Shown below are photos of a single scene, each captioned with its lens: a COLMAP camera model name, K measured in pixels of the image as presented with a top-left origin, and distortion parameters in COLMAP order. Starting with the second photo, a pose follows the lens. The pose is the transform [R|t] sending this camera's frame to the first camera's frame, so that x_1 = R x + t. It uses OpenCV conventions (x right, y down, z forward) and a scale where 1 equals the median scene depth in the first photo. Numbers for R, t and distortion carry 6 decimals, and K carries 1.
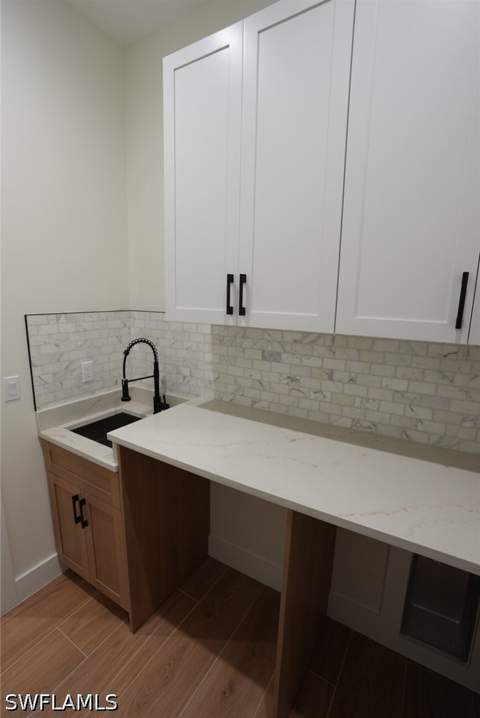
lens RADIAL K [[333.7, 0, 240.0], [0, 333.7, 359.0], [0, 0, 1]] dist [-0.073643, 0.030256]
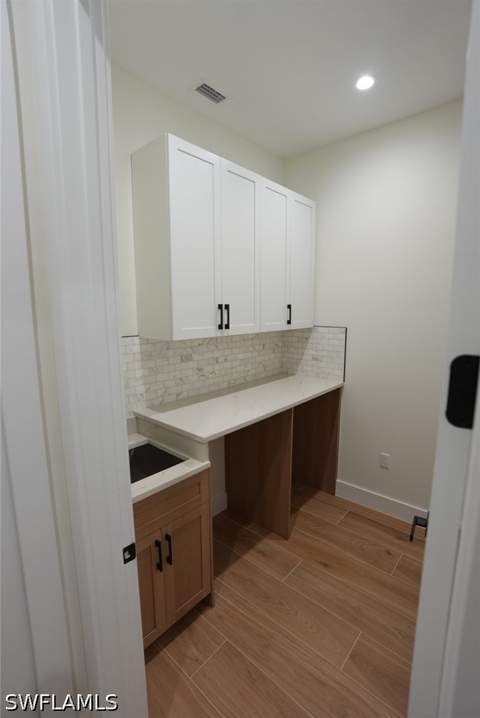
lens RADIAL K [[324.7, 0, 238.3], [0, 324.7, 353.7], [0, 0, 1]] dist [-0.071848, 0.027139]
pose [[0.182020, -0.156918, 0.970693, -1.243008], [0.195850, 0.973190, 0.120597, -0.155005], [-0.963593, 0.168159, 0.207872, 0.507102]]
